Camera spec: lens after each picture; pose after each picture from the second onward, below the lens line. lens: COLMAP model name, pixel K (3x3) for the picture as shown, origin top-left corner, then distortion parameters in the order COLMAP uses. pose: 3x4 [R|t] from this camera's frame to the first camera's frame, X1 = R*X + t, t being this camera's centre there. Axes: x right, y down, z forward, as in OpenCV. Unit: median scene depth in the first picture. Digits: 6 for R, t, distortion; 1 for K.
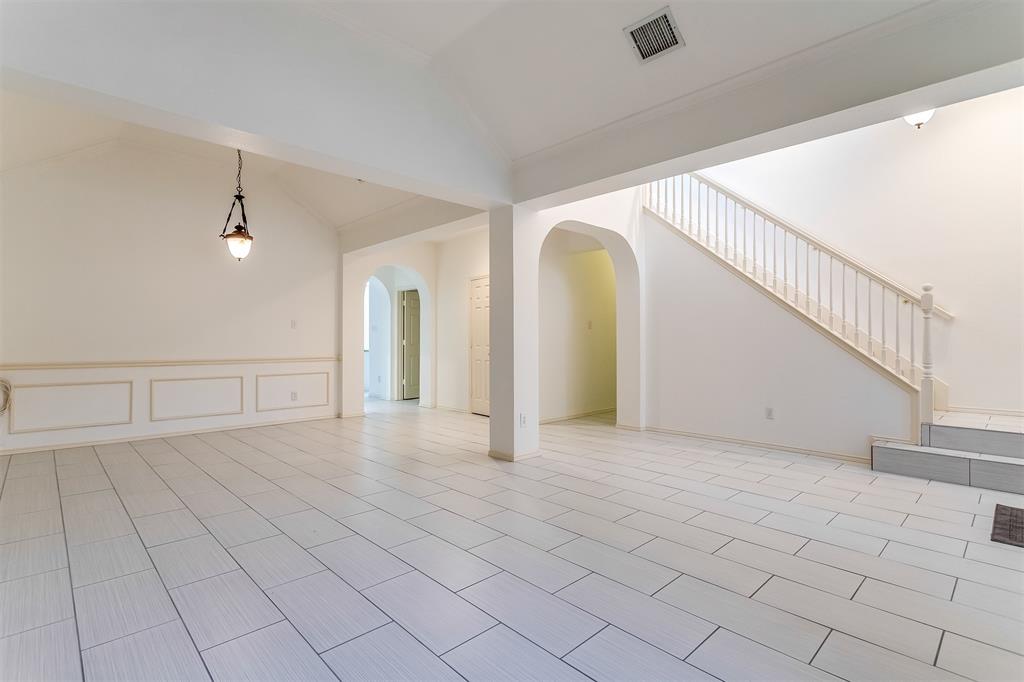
lens RADIAL K [[496.6, 0, 516.4], [0, 496.6, 339.9], [0, 0, 1]] dist [-0.003089, 0.001383]
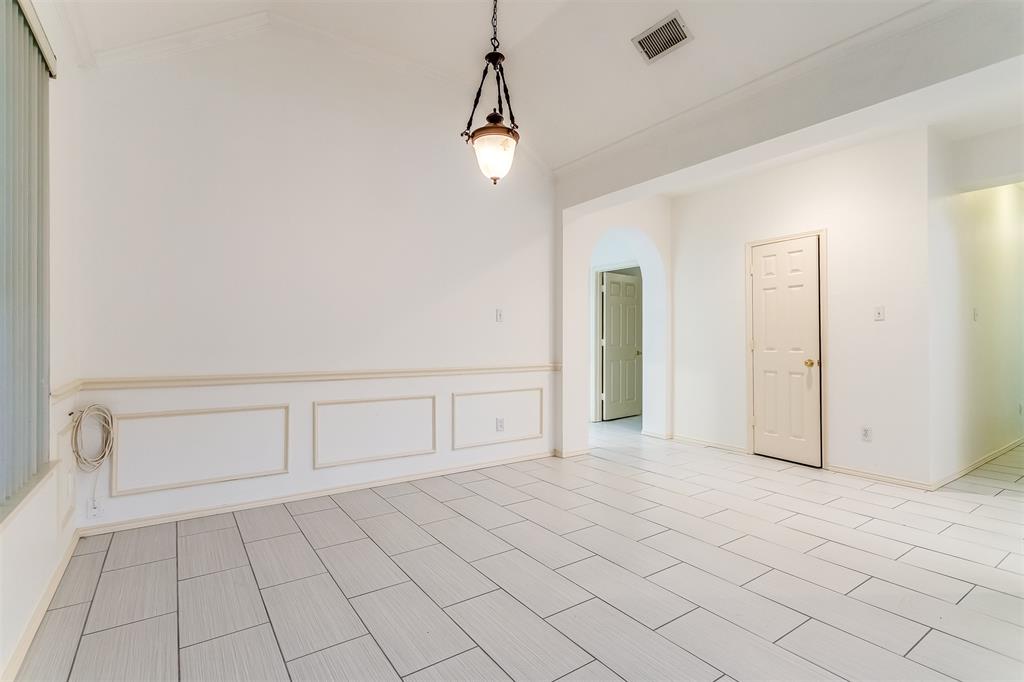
lens RADIAL K [[496.6, 0, 508.7], [0, 496.6, 341.1], [0, 0, 1]] dist [-0.003089, 0.001383]
pose [[0.987993, -0.006571, -0.154359, -0.357031], [0.005541, 0.999959, -0.007104, 0.007651], [0.154400, 0.006163, 0.987989, 0.377644]]
